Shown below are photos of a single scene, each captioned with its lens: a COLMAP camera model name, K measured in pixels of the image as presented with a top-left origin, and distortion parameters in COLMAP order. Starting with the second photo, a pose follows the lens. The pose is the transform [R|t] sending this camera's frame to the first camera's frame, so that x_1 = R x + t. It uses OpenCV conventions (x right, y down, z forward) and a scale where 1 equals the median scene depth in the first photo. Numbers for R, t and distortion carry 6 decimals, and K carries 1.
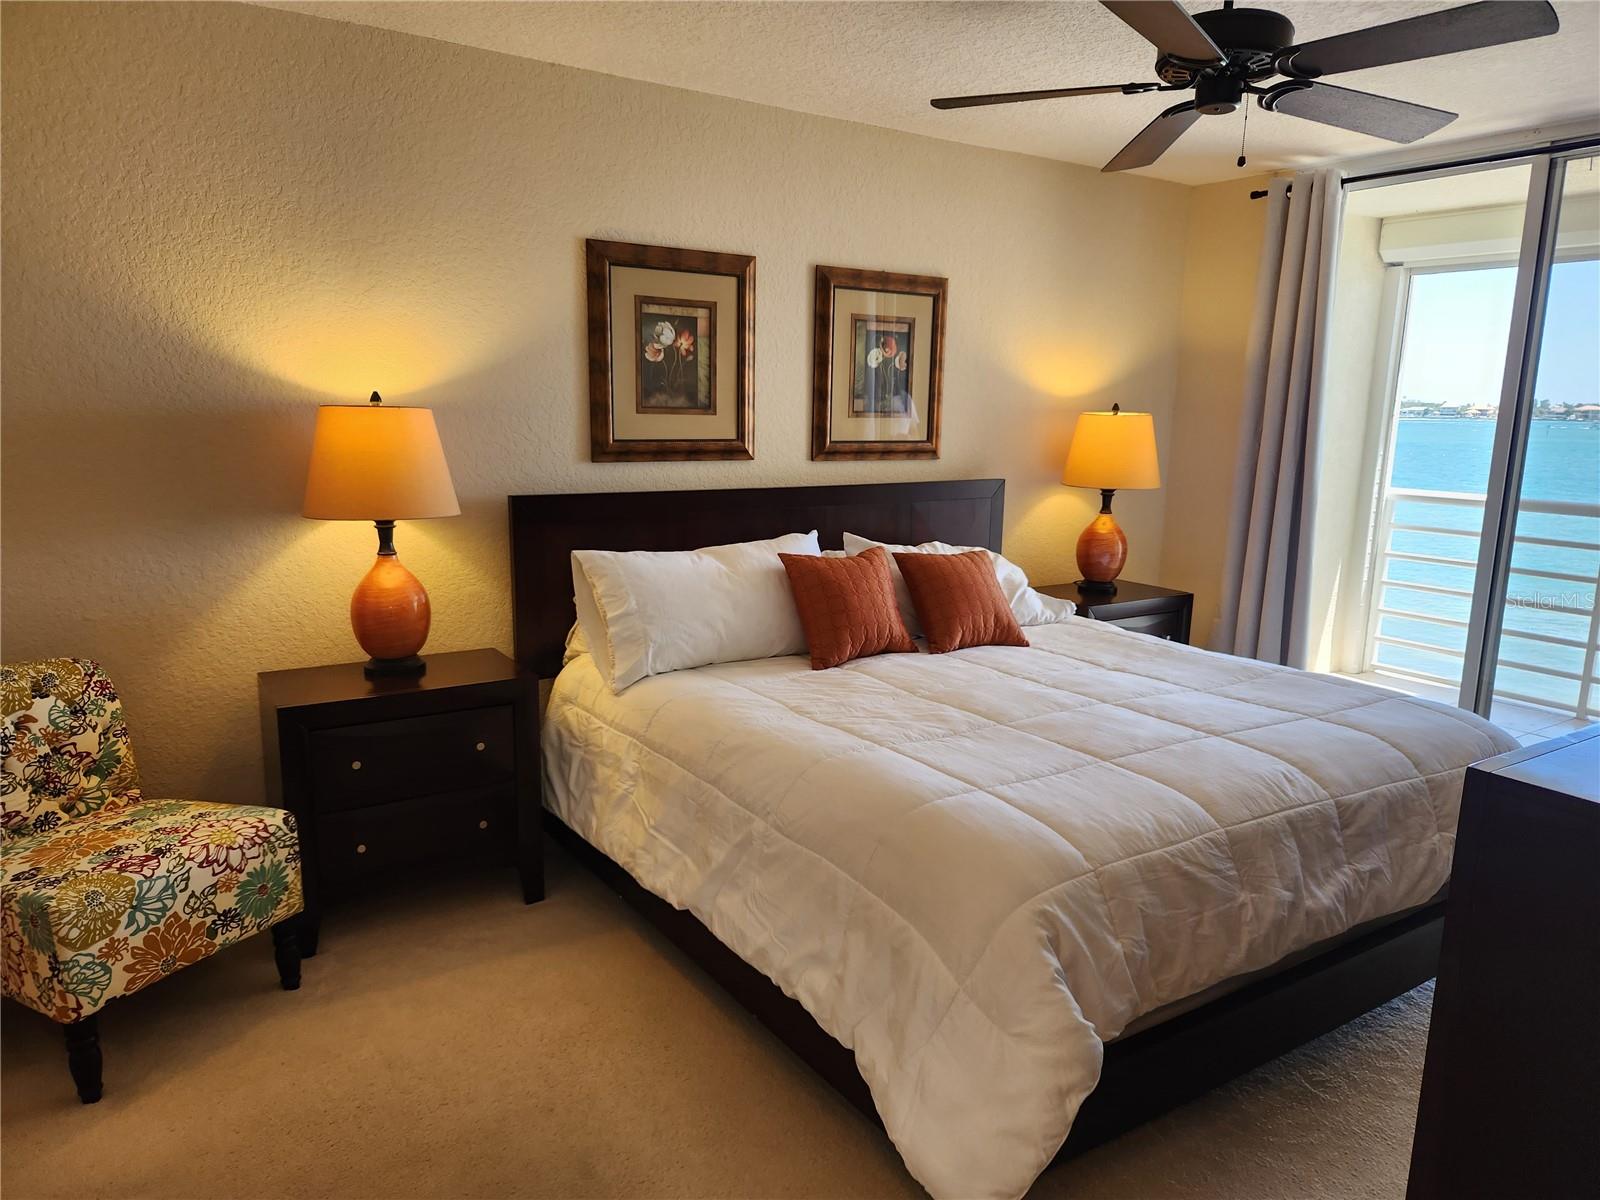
lens RADIAL K [[1074.0, 0, 795.4], [0, 1074.0, 599.9], [0, 0, 1]] dist [0.059991, -0.050396]
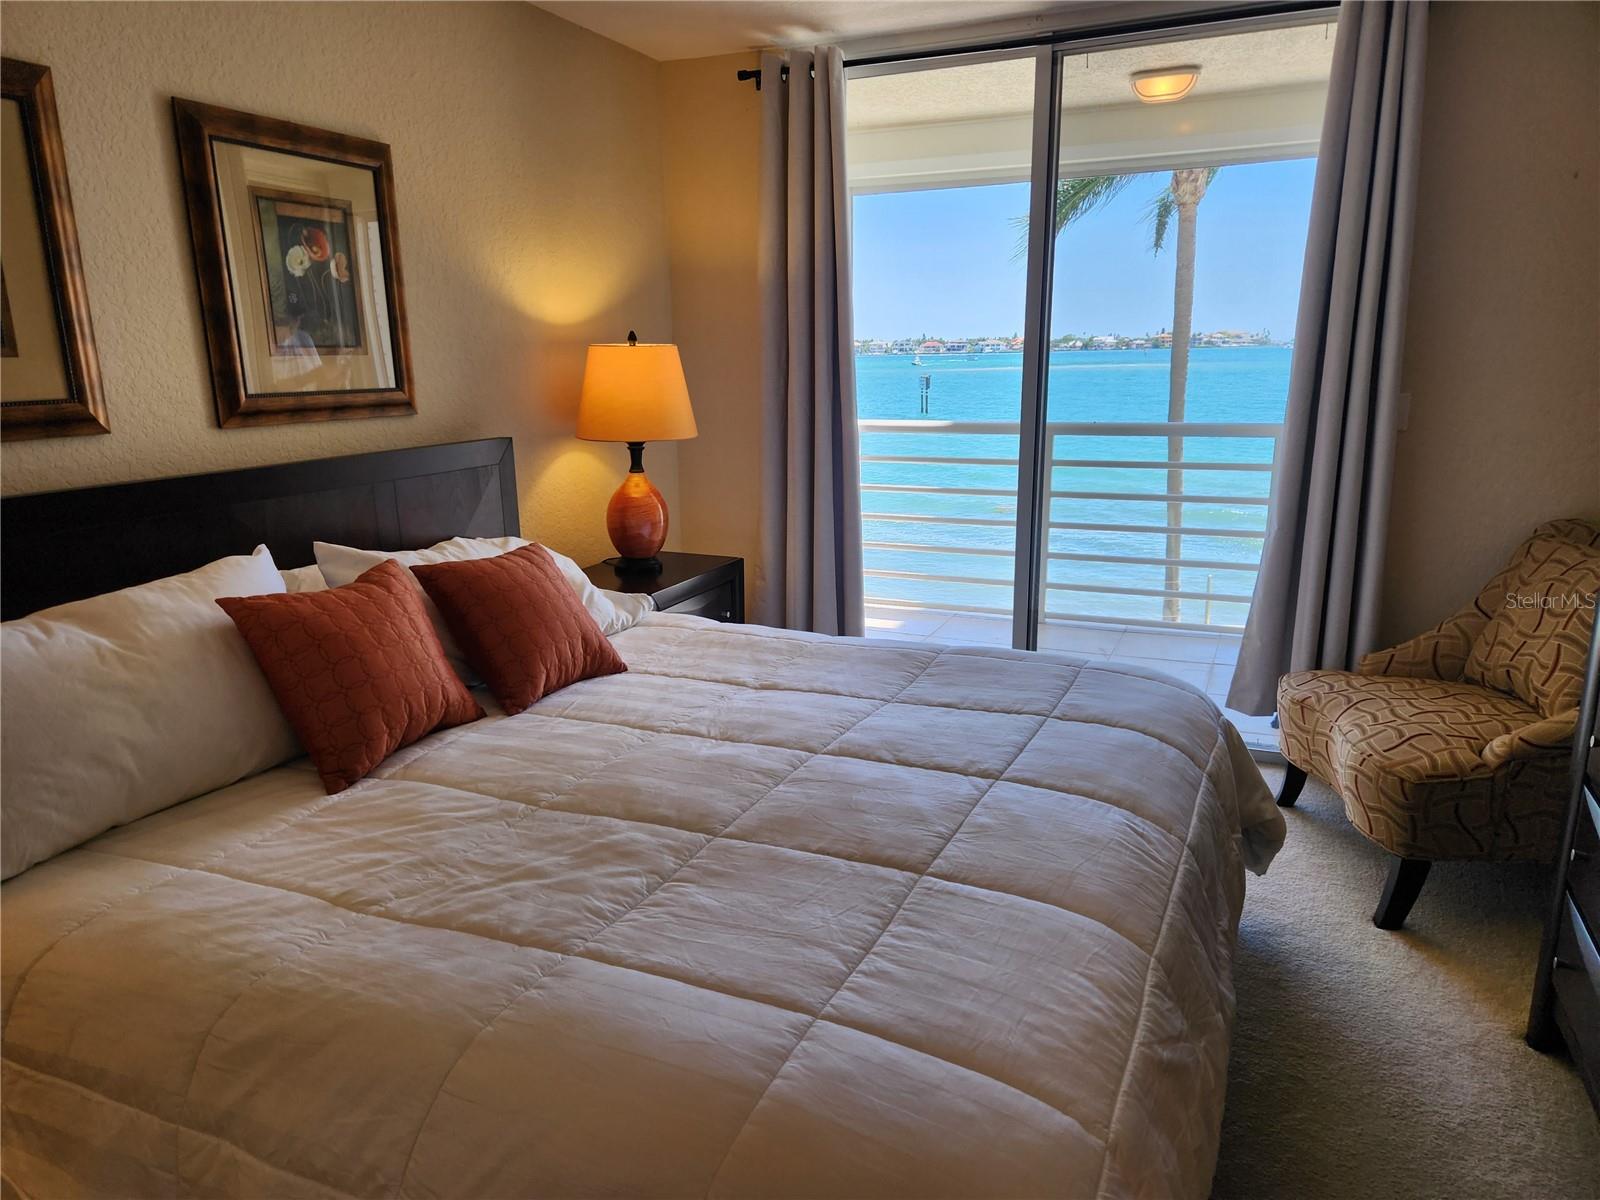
lens RADIAL K [[1074.0, 0, 807.4], [0, 1074.0, 616.4], [0, 0, 1]] dist [0.059991, -0.050396]
pose [[0.836277, -0.158344, 0.524946, -0.054454], [0.125251, 0.987247, 0.098259, -0.048963], [-0.533811, -0.016422, 0.845445, 0.337083]]
